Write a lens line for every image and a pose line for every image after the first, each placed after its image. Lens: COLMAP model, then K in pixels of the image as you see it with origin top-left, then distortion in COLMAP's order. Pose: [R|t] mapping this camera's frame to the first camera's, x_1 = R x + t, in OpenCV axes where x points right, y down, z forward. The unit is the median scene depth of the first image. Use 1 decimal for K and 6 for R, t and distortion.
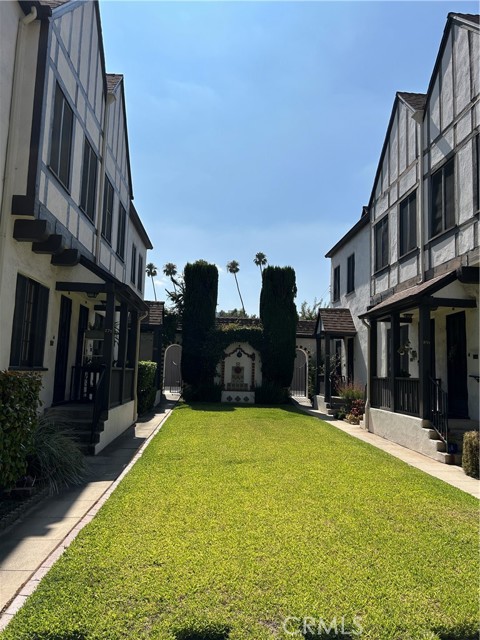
lens RADIAL K [[471.2, 0, 237.3], [0, 471.2, 317.3], [0, 0, 1]] dist [0.032142, -0.043019]
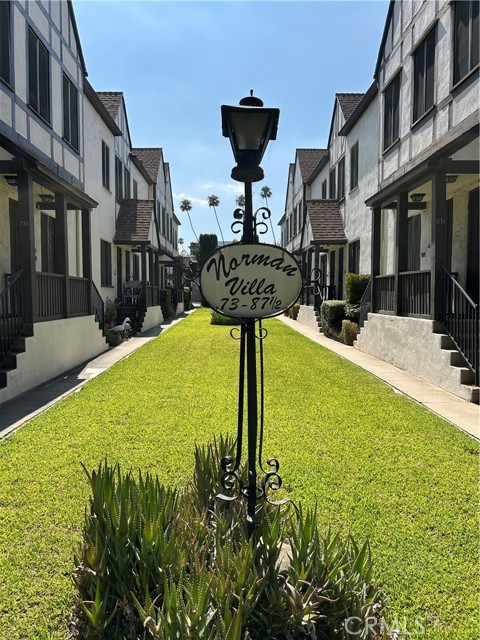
lens RADIAL K [[471.2, 0, 237.2], [0, 471.2, 319.5], [0, 0, 1]] dist [0.032142, -0.043019]
pose [[0.998716, -0.033435, -0.038048, 0.084466], [0.039444, 0.984637, 0.170098, 0.056573], [0.031777, -0.171380, 0.984692, 0.185634]]
